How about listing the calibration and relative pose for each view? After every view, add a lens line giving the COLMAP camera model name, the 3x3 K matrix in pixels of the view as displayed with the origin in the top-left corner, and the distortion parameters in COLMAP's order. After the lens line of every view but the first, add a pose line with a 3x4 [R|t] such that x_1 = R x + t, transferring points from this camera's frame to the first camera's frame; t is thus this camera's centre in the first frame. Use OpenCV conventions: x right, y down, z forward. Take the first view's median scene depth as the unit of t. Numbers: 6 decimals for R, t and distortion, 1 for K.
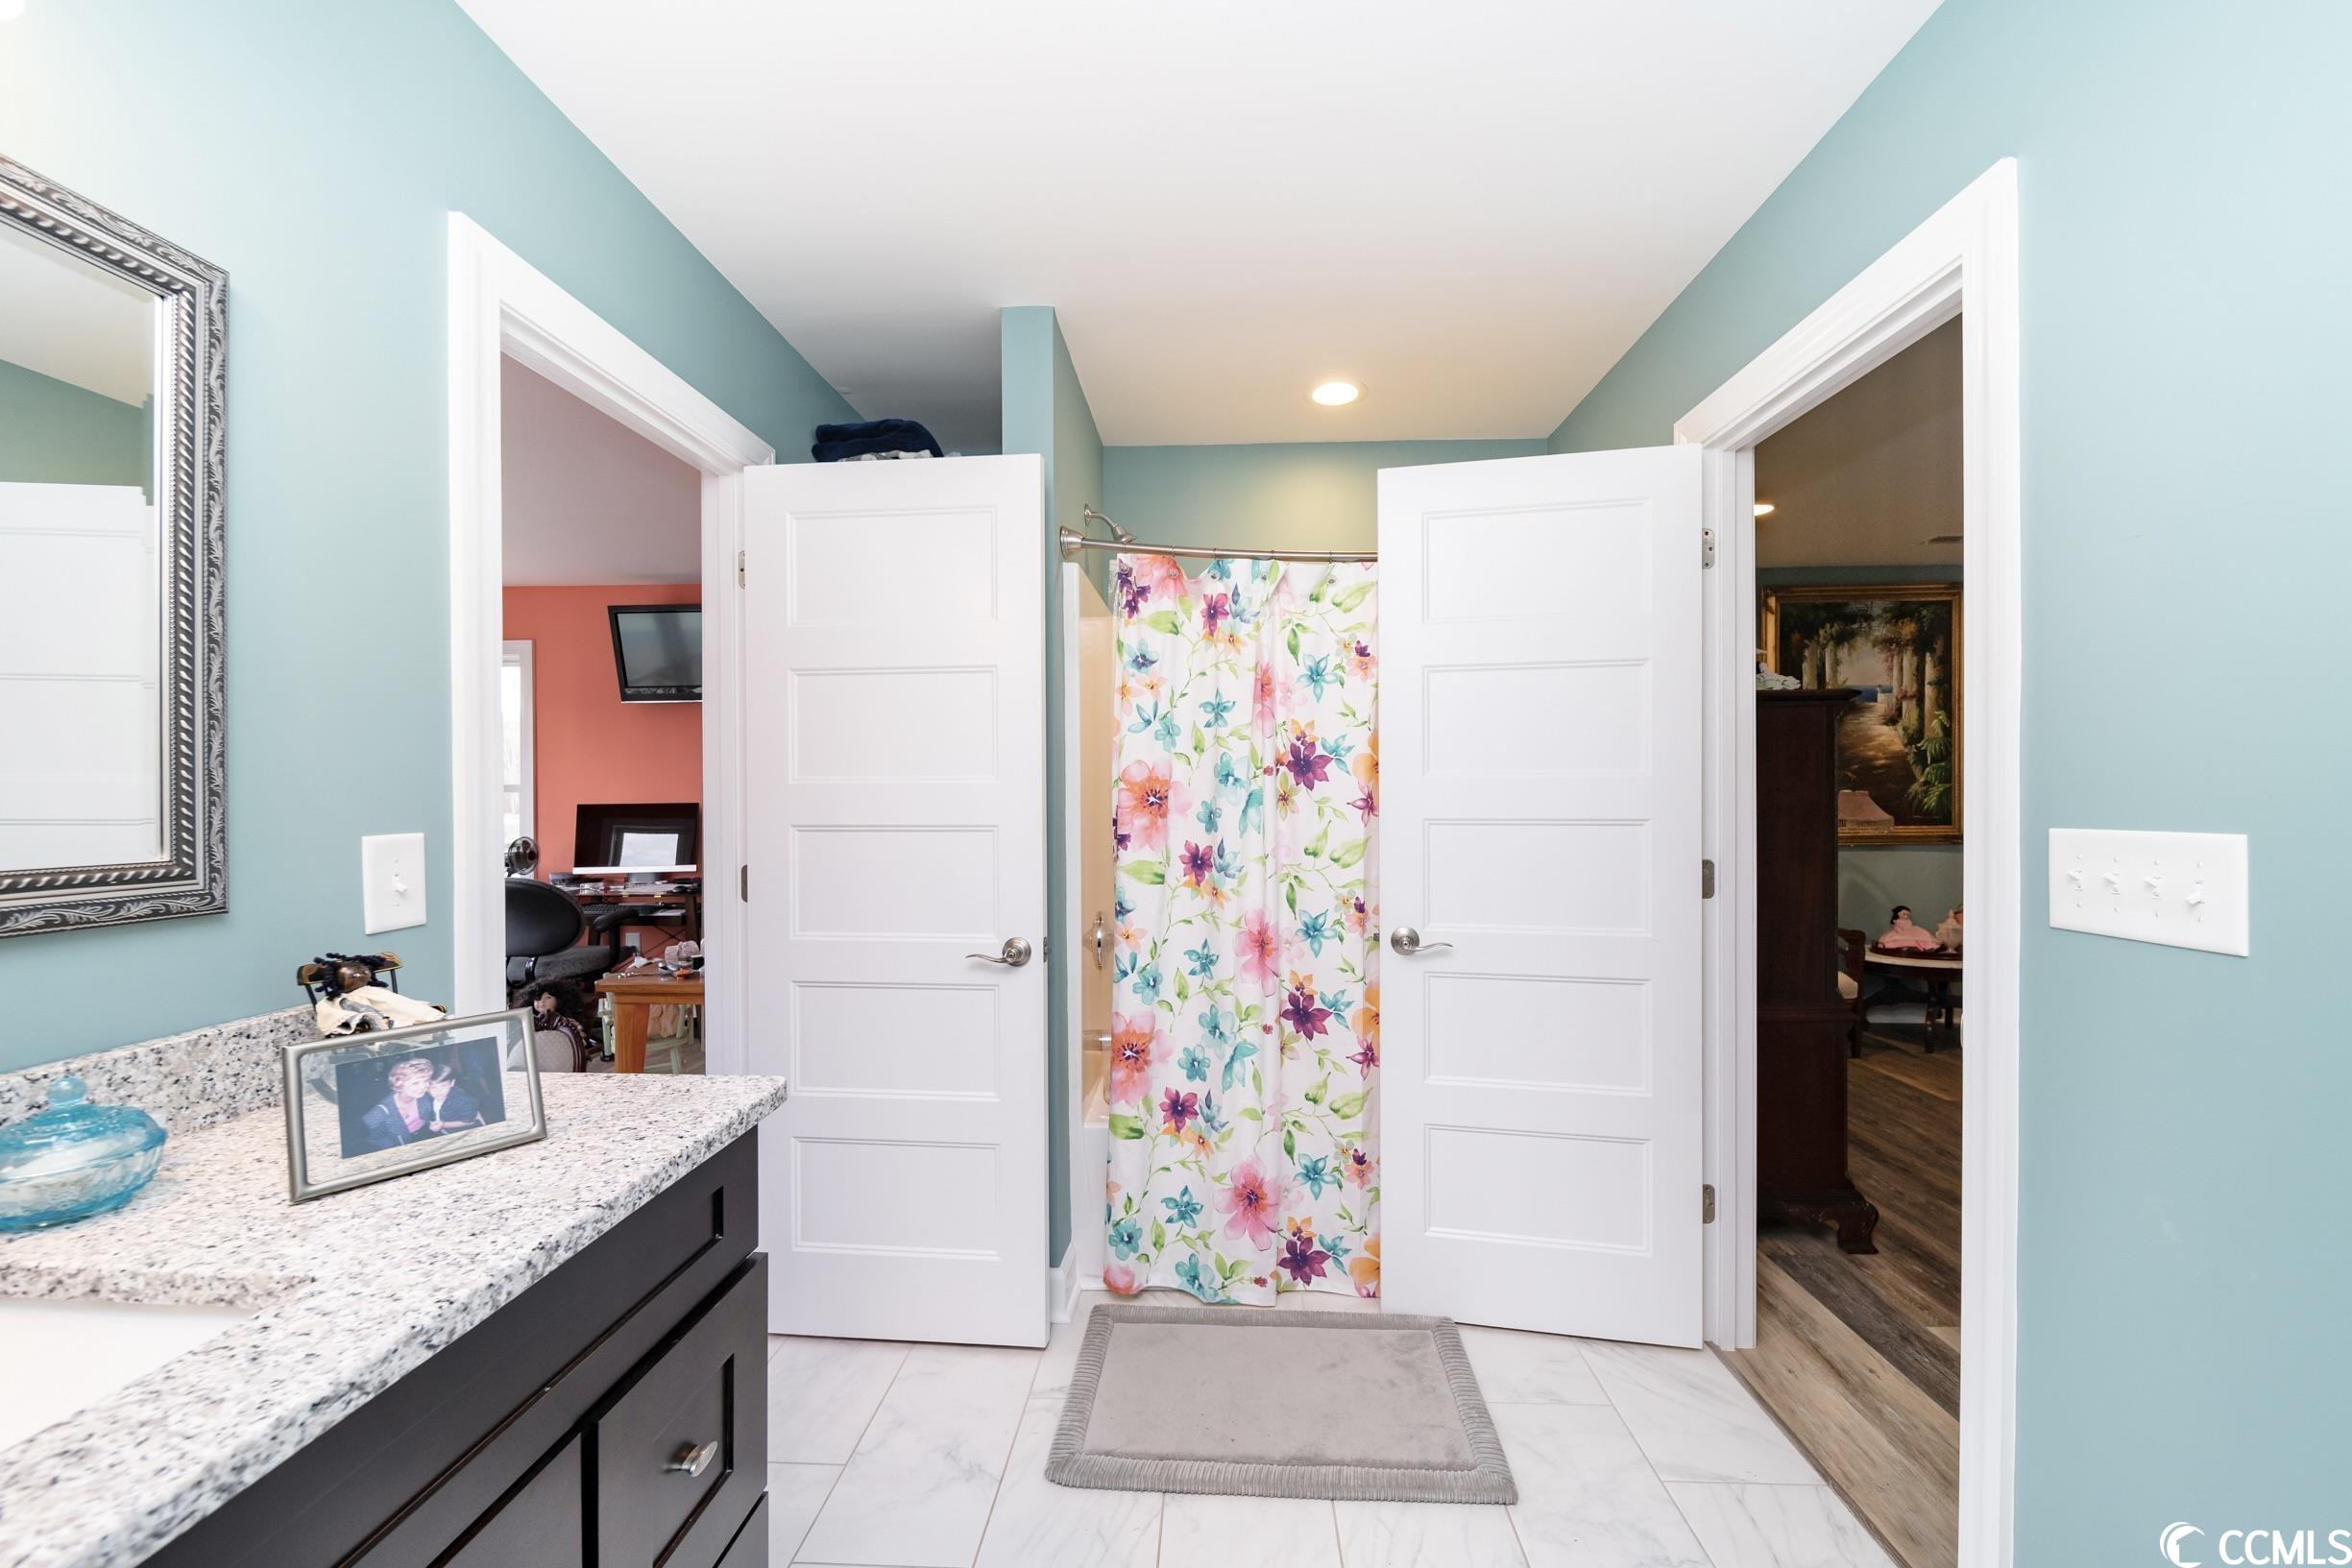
lens RADIAL K [[870.6, 0, 1174.3], [0, 870.6, 787.0], [0, 0, 1]] dist [0.000299, -0.000002]
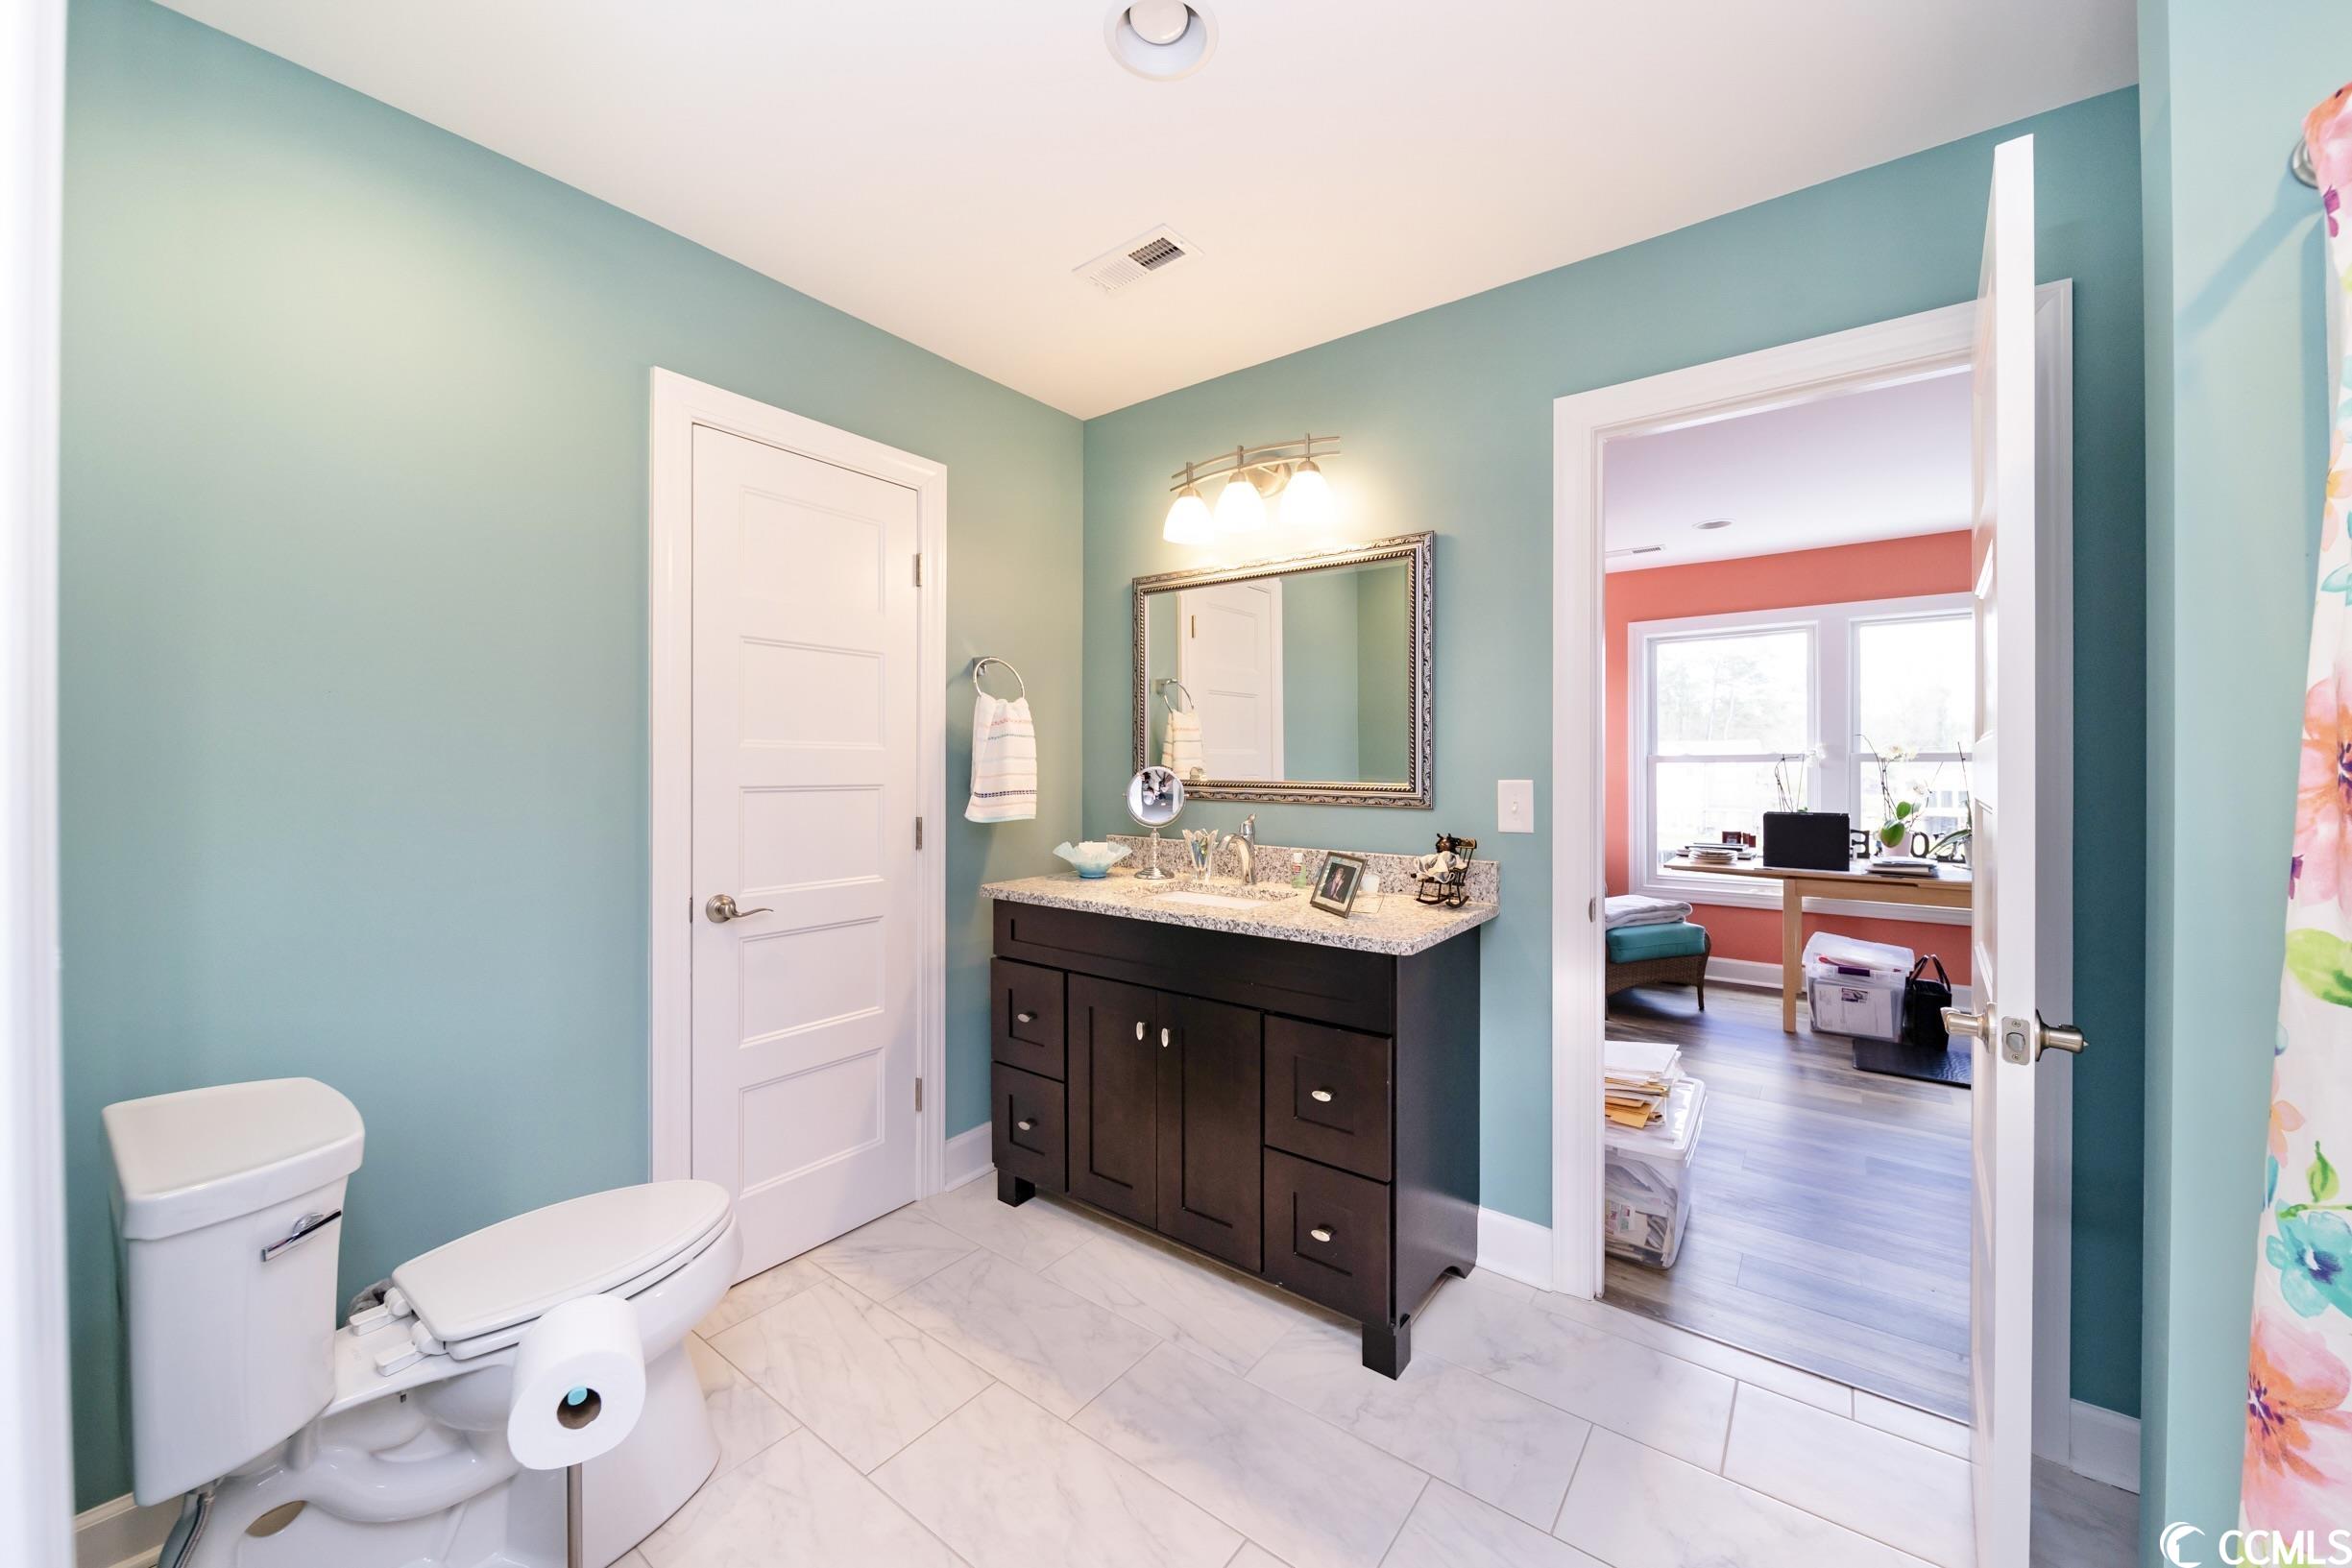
lens RADIAL K [[870.6, 0, 1178.3], [0, 870.6, 770.7], [0, 0, 1]] dist [0.000299, -0.000002]
pose [[-0.547906, 0.005430, -0.836522, 1.223455], [-0.000785, 0.999975, 0.007005, 0.029142], [0.836539, 0.004495, -0.547888, 1.751389]]
